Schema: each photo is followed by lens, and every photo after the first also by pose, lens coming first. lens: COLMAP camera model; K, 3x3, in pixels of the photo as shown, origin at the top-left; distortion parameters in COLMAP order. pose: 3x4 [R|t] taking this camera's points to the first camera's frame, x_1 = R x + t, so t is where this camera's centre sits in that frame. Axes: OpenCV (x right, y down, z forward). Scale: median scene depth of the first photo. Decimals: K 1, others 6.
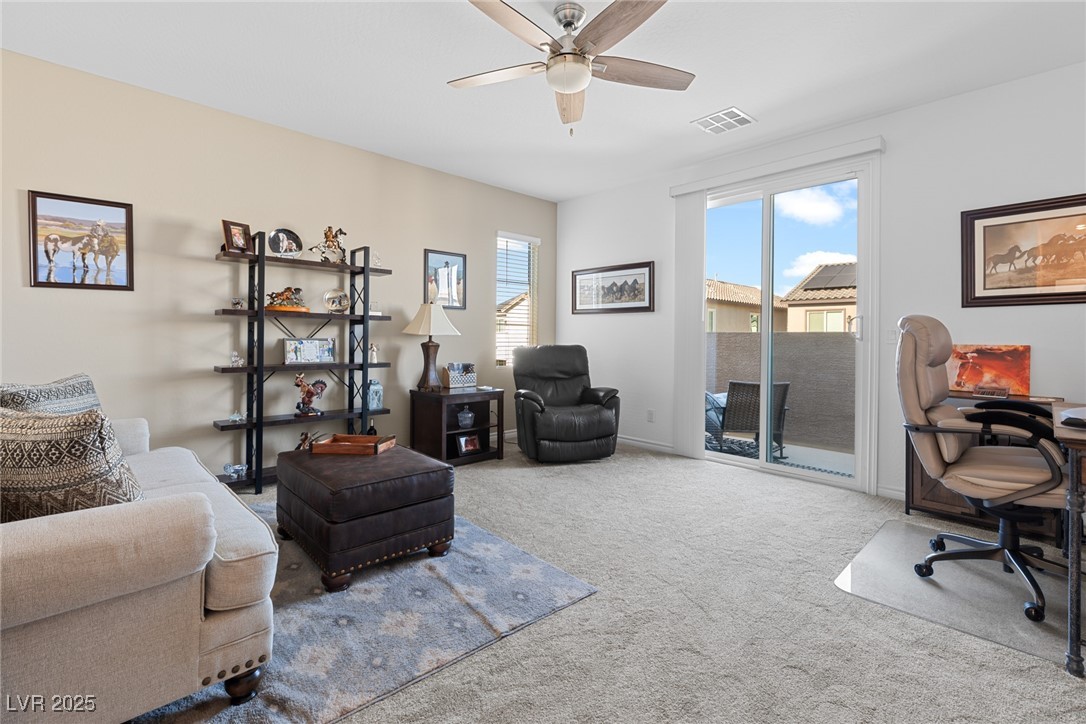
lens RADIAL K [[482.9, 0, 544.6], [0, 482.9, 332.7], [0, 0, 1]] dist [0.001519, 0.000299]
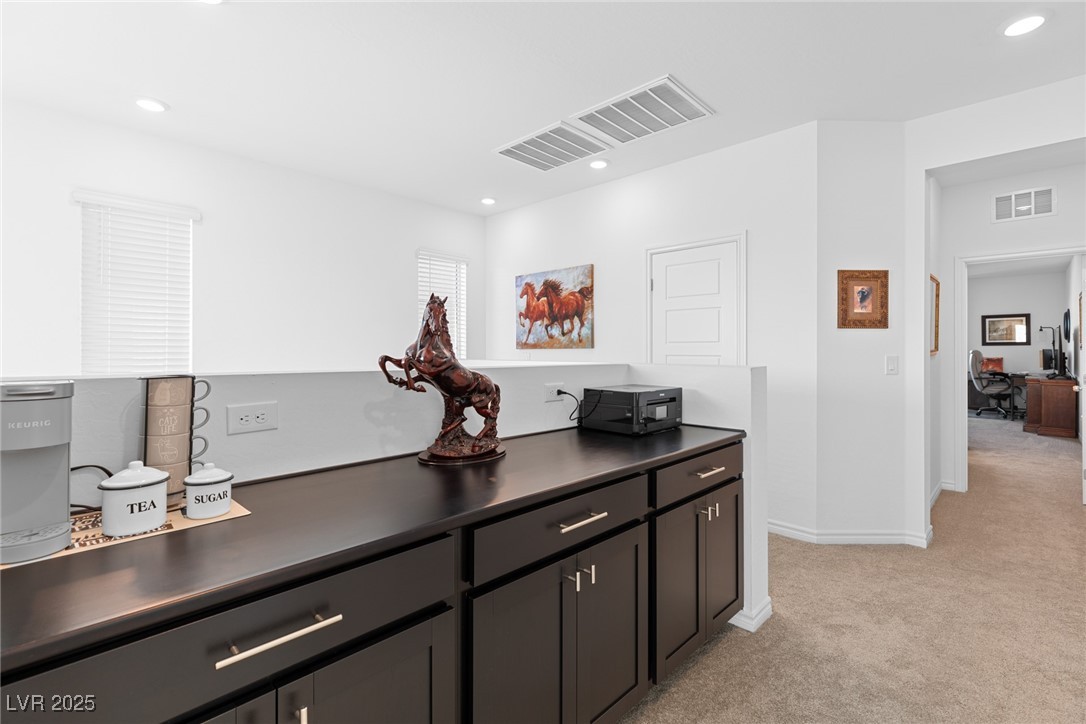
lens RADIAL K [[491.2, 0, 549.4], [0, 491.2, 353.5], [0, 0, 1]] dist [0.001770, 0.000089]
pose [[0.998716, -0.018544, 0.047147, -2.311764], [0.018084, 0.999785, 0.010182, -0.091945], [-0.047325, -0.009316, 0.998836, -2.273460]]
